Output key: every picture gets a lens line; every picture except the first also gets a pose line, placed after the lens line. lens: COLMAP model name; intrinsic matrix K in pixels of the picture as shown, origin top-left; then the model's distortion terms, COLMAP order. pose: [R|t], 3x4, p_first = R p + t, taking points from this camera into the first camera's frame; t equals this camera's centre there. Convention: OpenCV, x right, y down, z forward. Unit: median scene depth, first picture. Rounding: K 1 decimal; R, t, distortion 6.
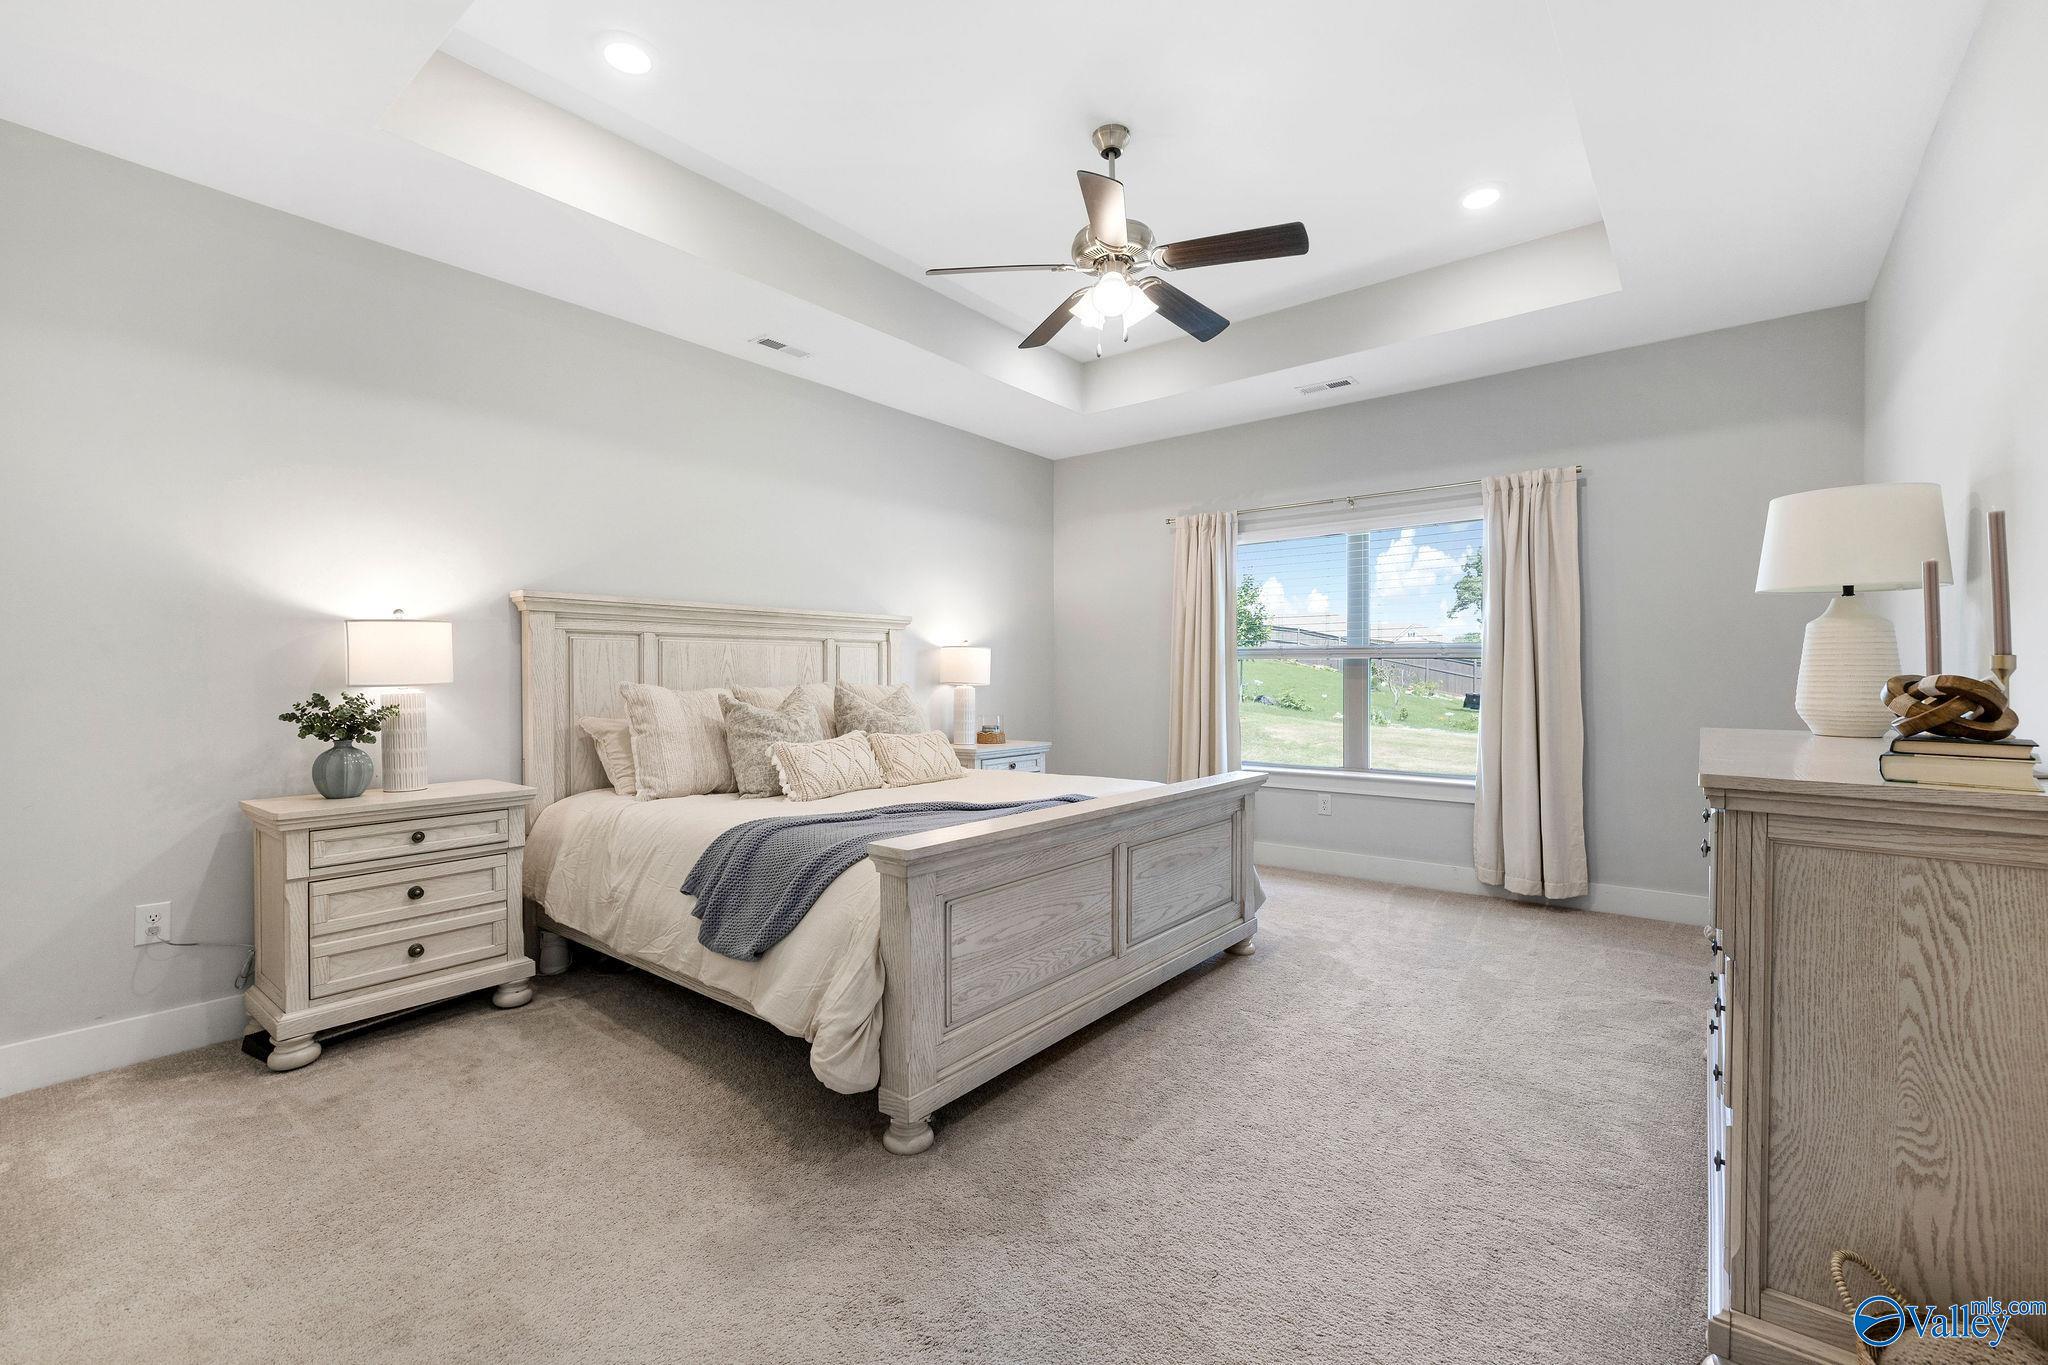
lens RADIAL K [[873.2, 0, 1016.9], [0, 873.2, 667.7], [0, 0, 1]] dist [0.002119, 0.000487]
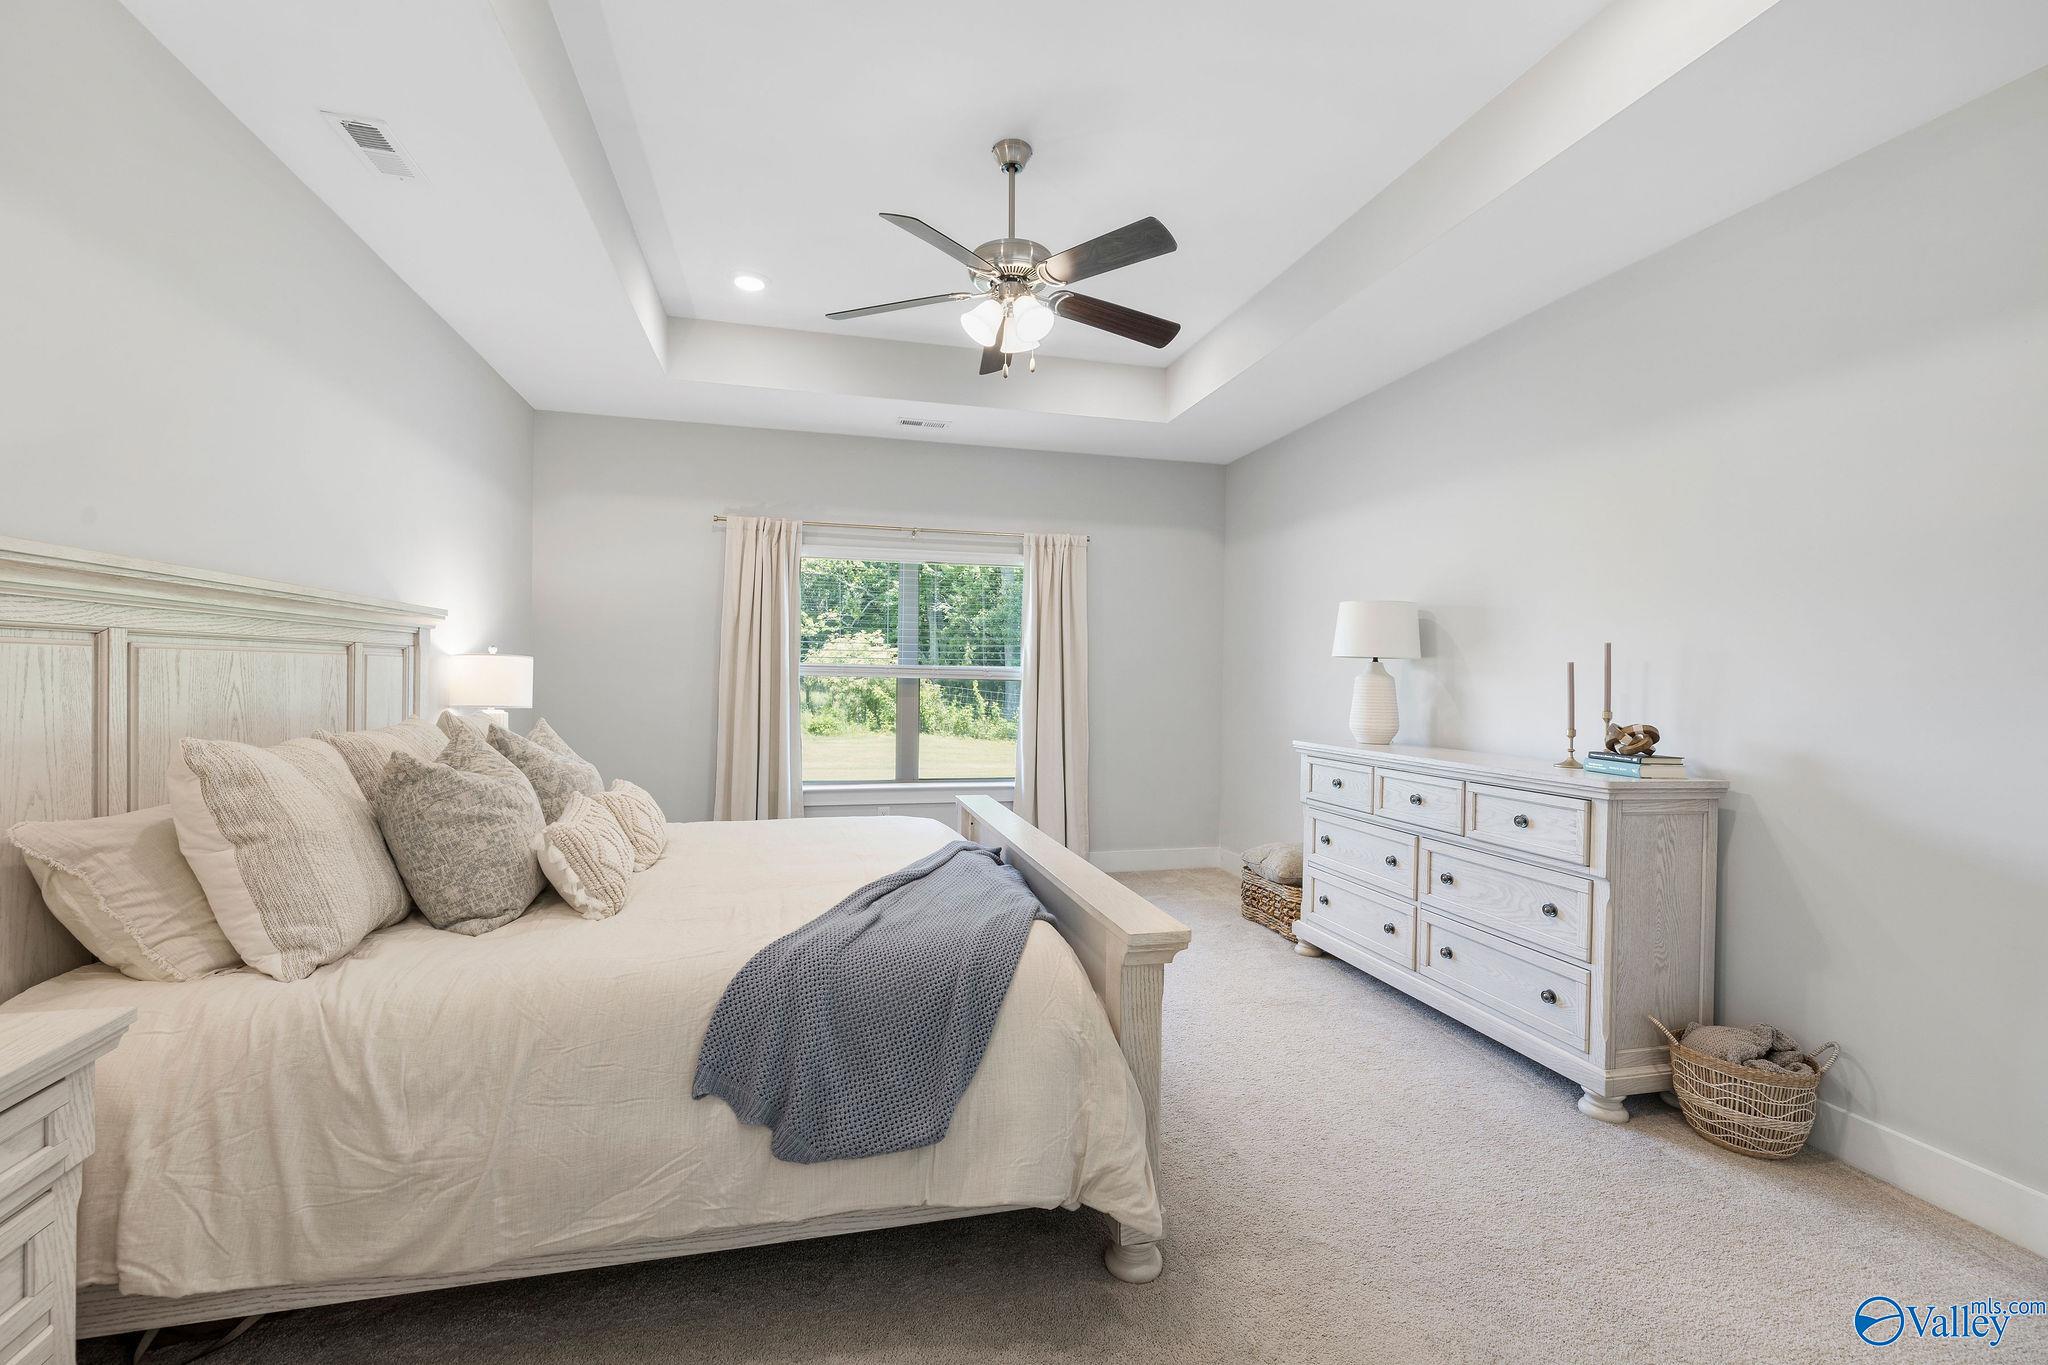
lens RADIAL K [[873.2, 0, 1016.9], [0, 873.2, 667.7], [0, 0, 1]] dist [0.002119, 0.000487]
pose [[0.598392, 0.017616, 0.801010, -0.557521], [-0.024032, 0.999703, -0.004033, -0.031391], [-0.800843, -0.016837, 0.598638, 0.351939]]
